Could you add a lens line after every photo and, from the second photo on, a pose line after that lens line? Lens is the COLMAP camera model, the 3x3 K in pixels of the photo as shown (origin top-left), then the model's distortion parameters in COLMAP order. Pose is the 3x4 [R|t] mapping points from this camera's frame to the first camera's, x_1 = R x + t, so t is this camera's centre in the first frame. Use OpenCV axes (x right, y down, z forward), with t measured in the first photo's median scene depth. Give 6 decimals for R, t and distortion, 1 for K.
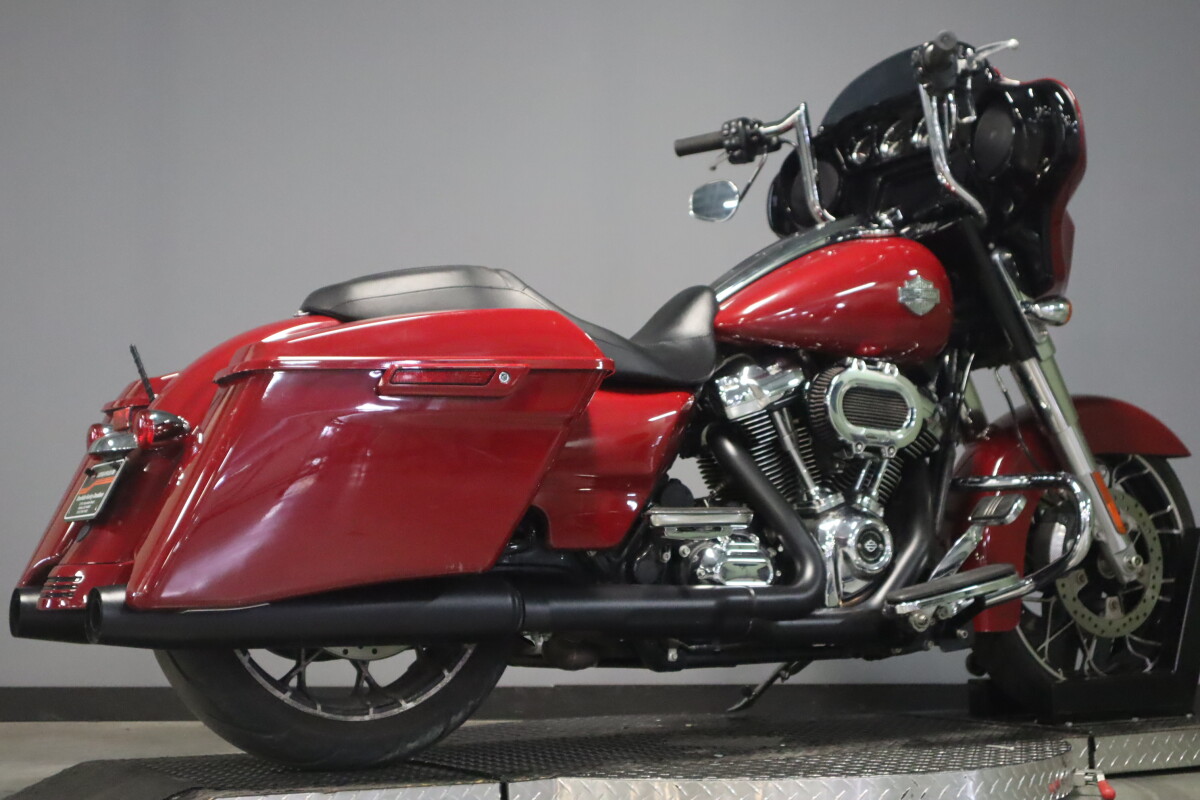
lens RADIAL K [[1847.7, 0, 598.6], [0, 1847.7, 405.3], [0, 0, 1]] dist [0.039500, 0.000000]
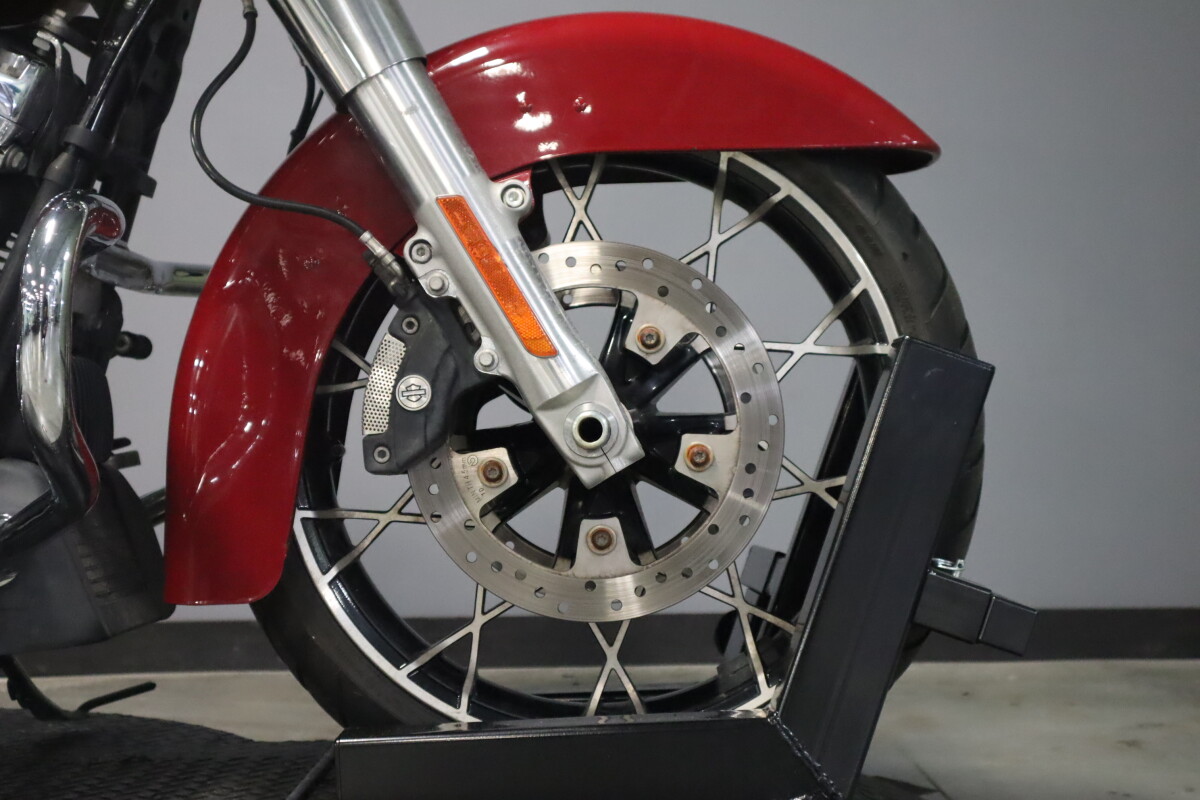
lens RADIAL K [[1649.1, 0, 599.3], [0, 1649.1, 392.6], [0, 0, 1]] dist [0.039015, 0.000000]
pose [[0.855162, -0.018178, -0.518042, 0.521178], [0.055037, 0.996920, 0.055871, 0.065419], [0.515431, -0.076290, 0.853528, 0.803010]]
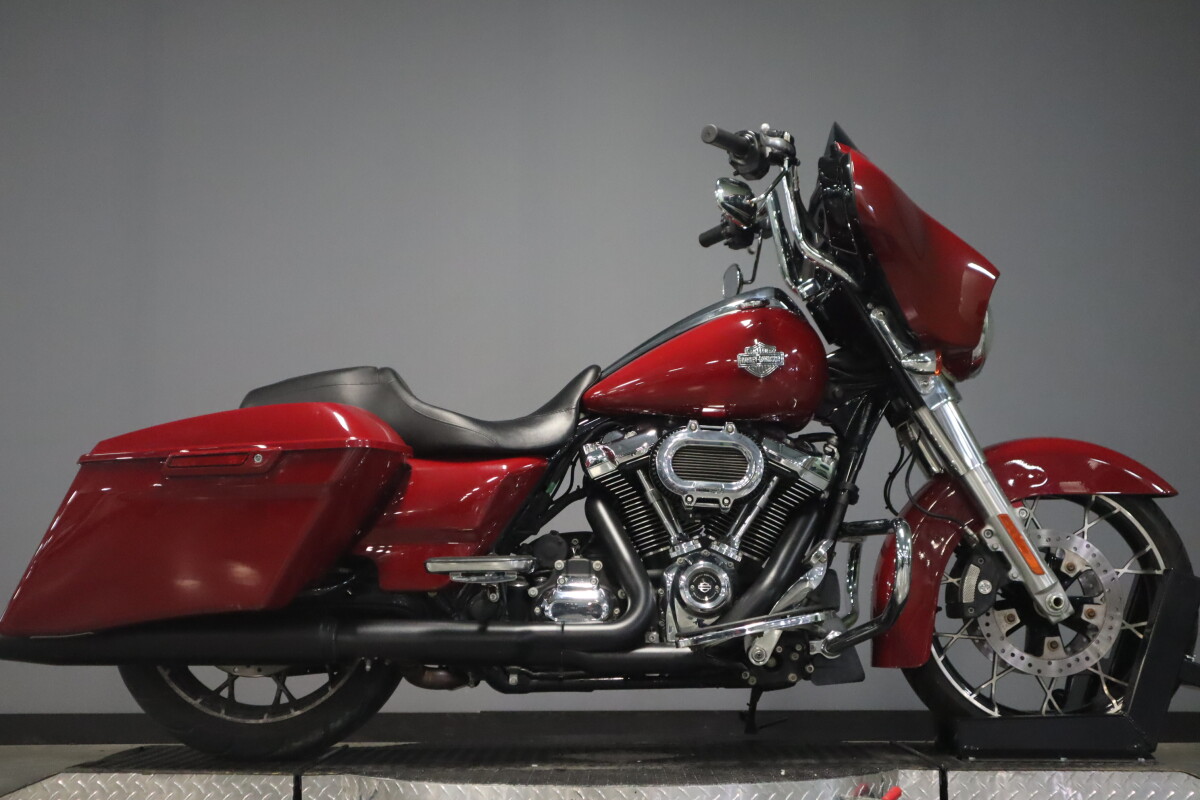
lens RADIAL K [[1649.1, 0, 607.5], [0, 1649.1, 397.2], [0, 0, 1]] dist [0.039015, 0.000000]
pose [[0.852175, -0.061177, -0.519668, 0.623756], [0.042908, 0.997967, -0.047122, 0.005531], [0.521494, 0.017859, 0.853068, 0.113386]]
